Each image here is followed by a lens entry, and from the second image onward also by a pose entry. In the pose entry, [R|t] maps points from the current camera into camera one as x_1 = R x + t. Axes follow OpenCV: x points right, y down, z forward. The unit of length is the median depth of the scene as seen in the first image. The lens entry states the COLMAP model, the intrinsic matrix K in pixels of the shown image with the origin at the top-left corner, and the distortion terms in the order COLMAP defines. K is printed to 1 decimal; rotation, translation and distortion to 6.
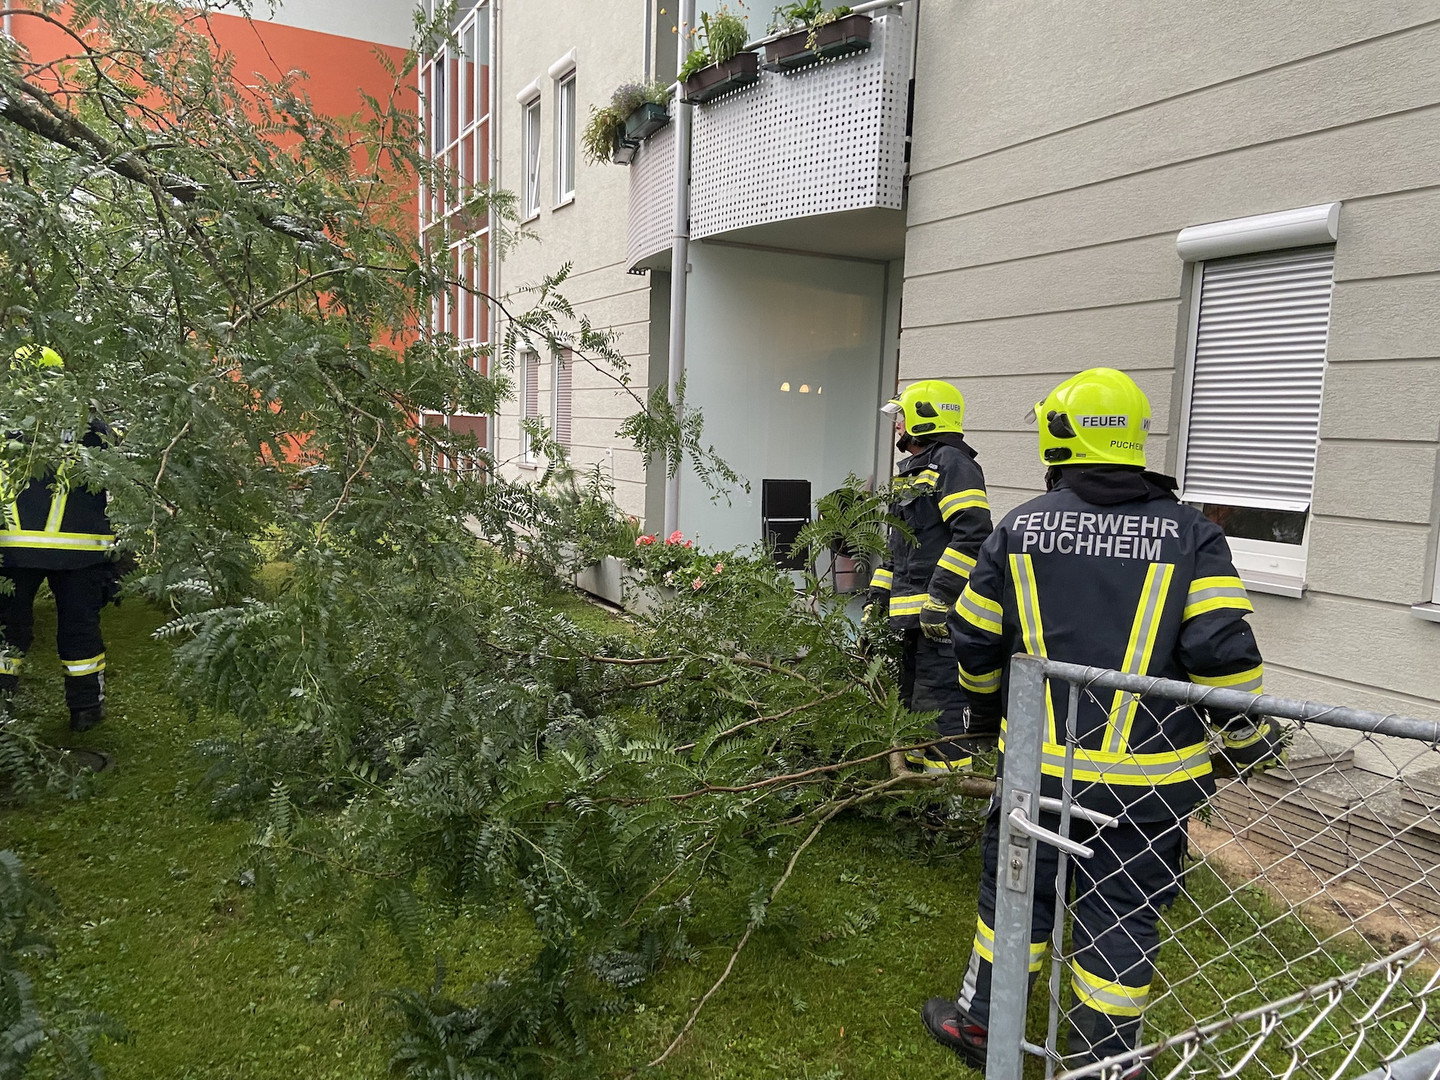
lens RADIAL K [[1091.9, 0, 737.8], [0, 1091.9, 544.6], [0, 0, 1]] dist [0.134822, -0.172017]
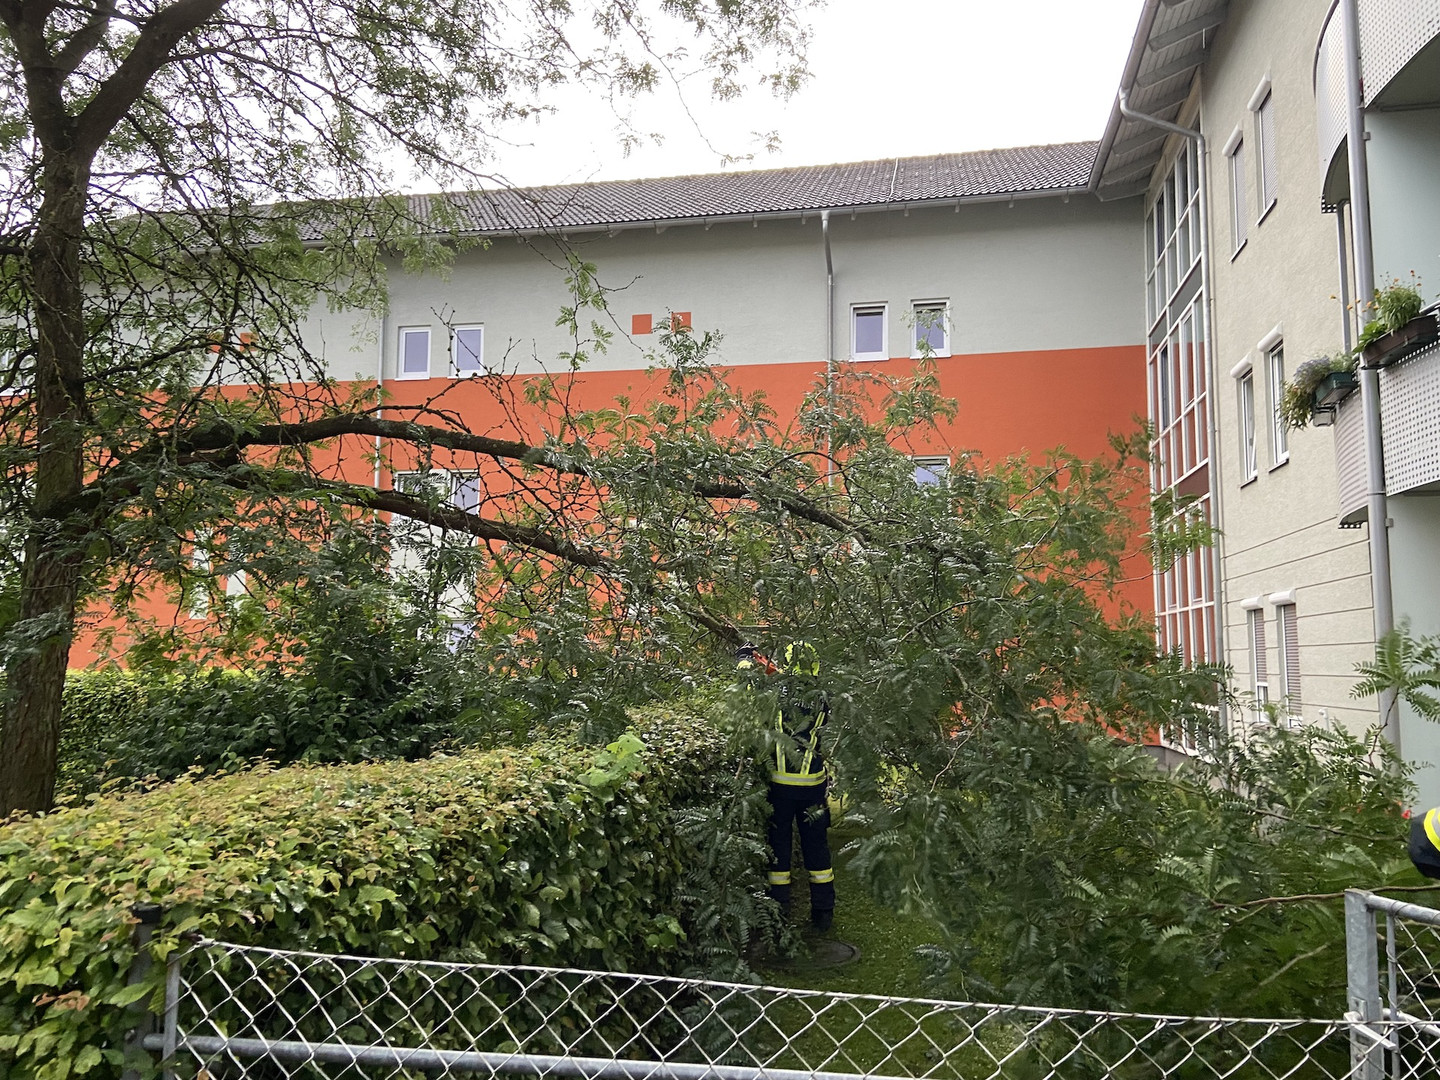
lens RADIAL K [[1091.9, 0, 737.8], [0, 1091.9, 544.6], [0, 0, 1]] dist [0.134822, -0.172017]
pose [[0.785367, -0.103198, -0.610368, 0.102792], [-0.037831, 0.976162, -0.213722, 0.000021], [0.617873, 0.190941, 0.762741, -0.101545]]
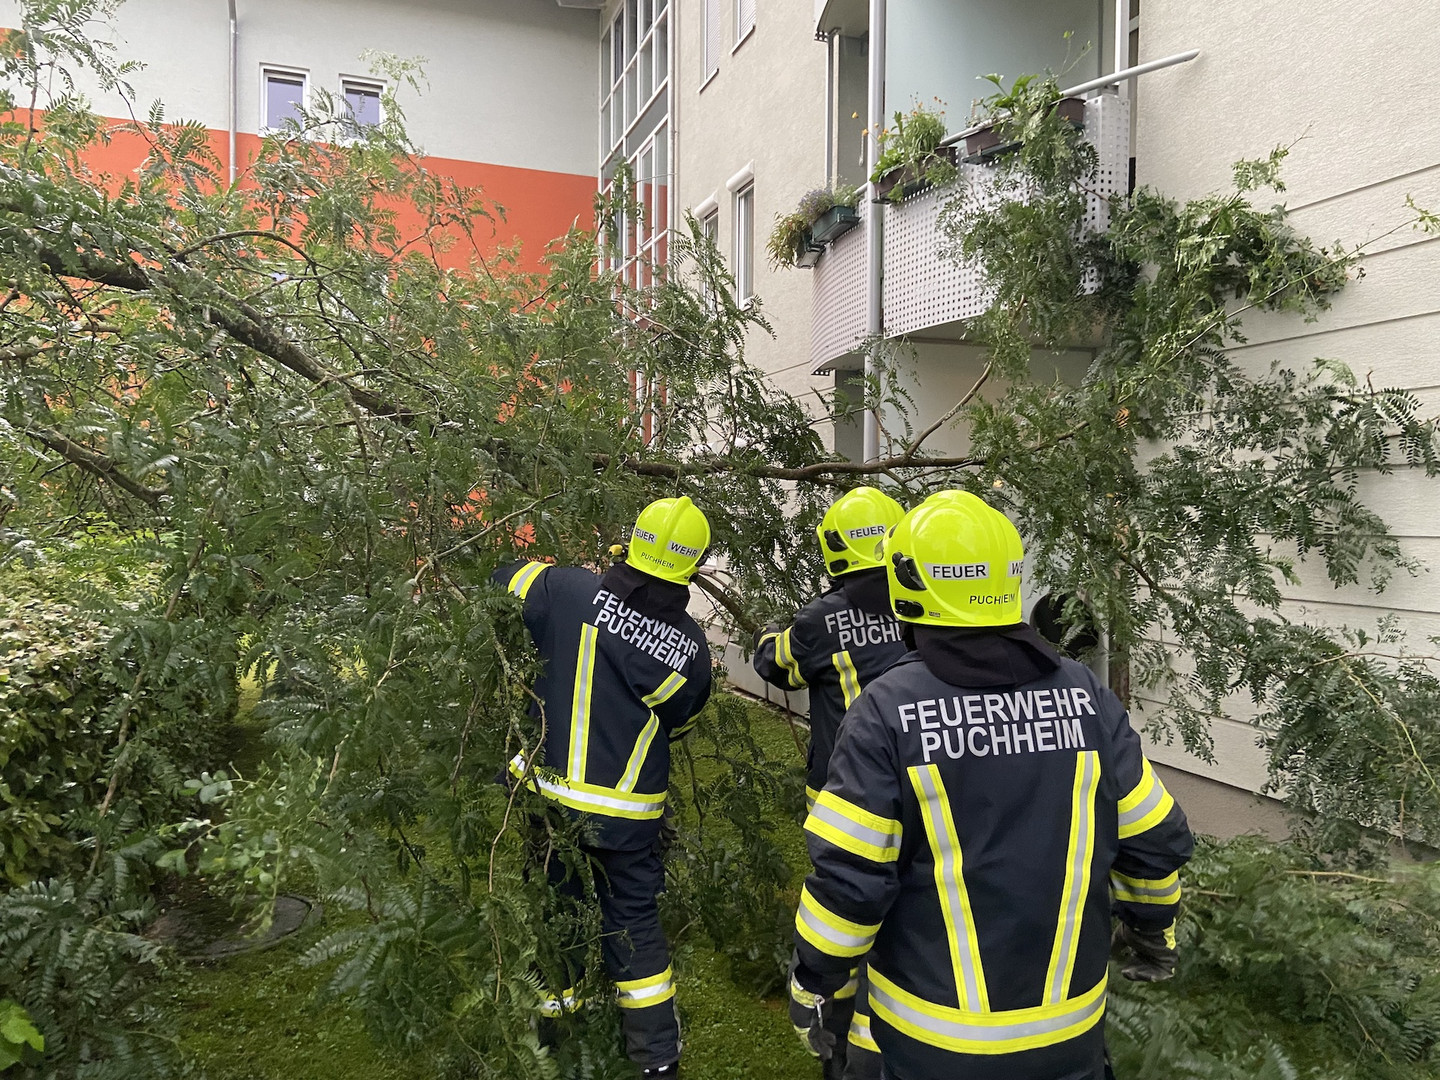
lens RADIAL K [[1100.3, 0, 739.5], [0, 1100.3, 518.1], [0, 0, 1]] dist [0.129017, -0.178395]
pose [[0.989303, -0.031458, -0.142444, -0.034223], [0.016288, 0.994186, -0.106434, -0.020605], [0.144964, 0.102975, 0.984064, 0.050275]]
